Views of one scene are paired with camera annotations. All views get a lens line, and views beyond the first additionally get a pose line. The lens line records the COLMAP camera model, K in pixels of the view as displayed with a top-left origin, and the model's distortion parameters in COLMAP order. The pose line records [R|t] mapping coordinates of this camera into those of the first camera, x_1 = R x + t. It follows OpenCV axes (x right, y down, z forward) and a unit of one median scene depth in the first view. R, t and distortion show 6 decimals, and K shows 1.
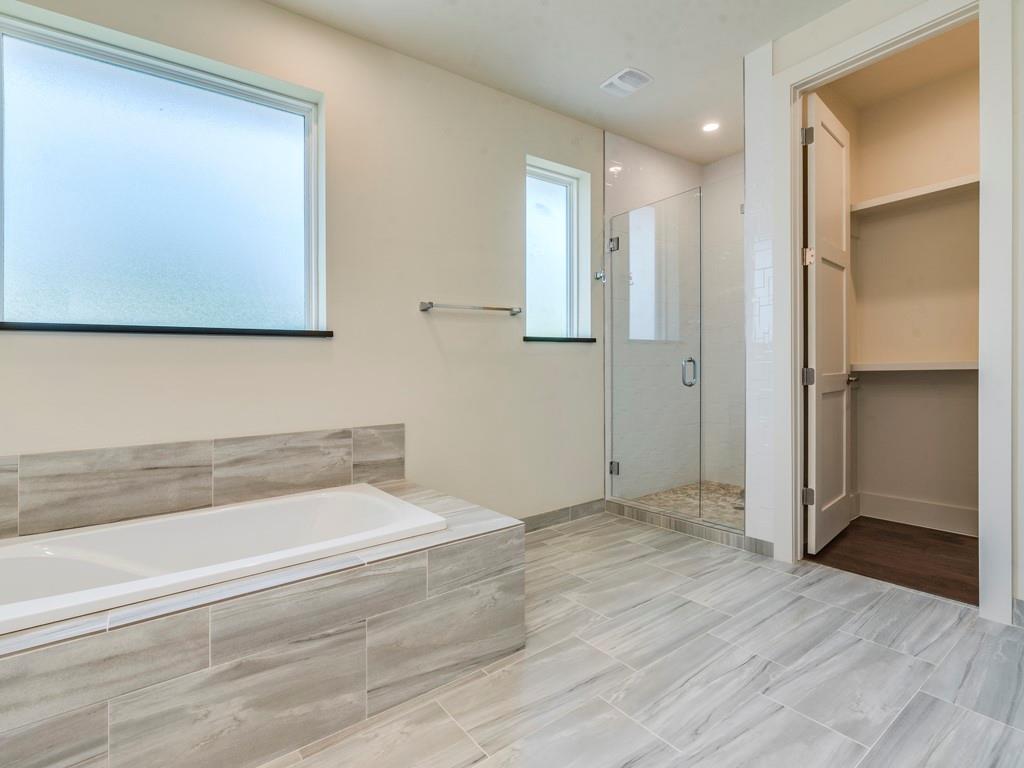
lens RADIAL K [[509.3, 0, 510.9], [0, 509.3, 372.9], [0, 0, 1]] dist [0.002141, 0.000370]
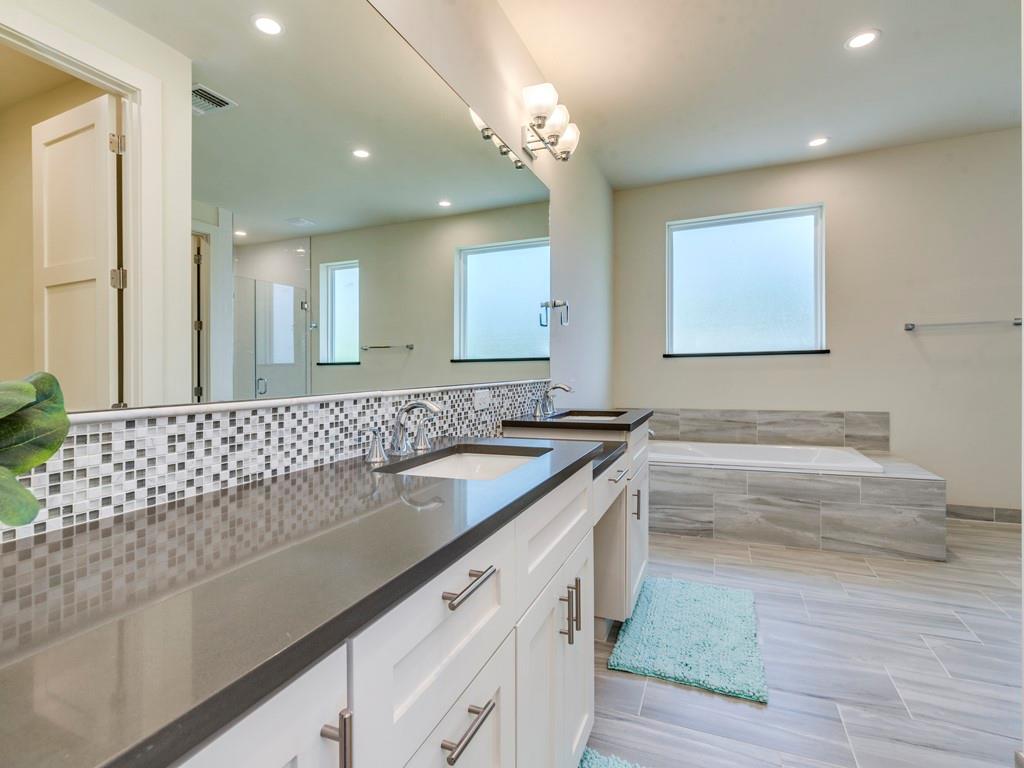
lens RADIAL K [[498.3, 0, 511.3], [0, 498.3, 365.9], [0, 0, 1]] dist [-0.000610, -0.000530]
pose [[0.511067, 0.006320, -0.859518, 0.651546], [0.005028, 0.999934, 0.010342, -0.069920], [0.859526, -0.009607, 0.511001, -0.884410]]
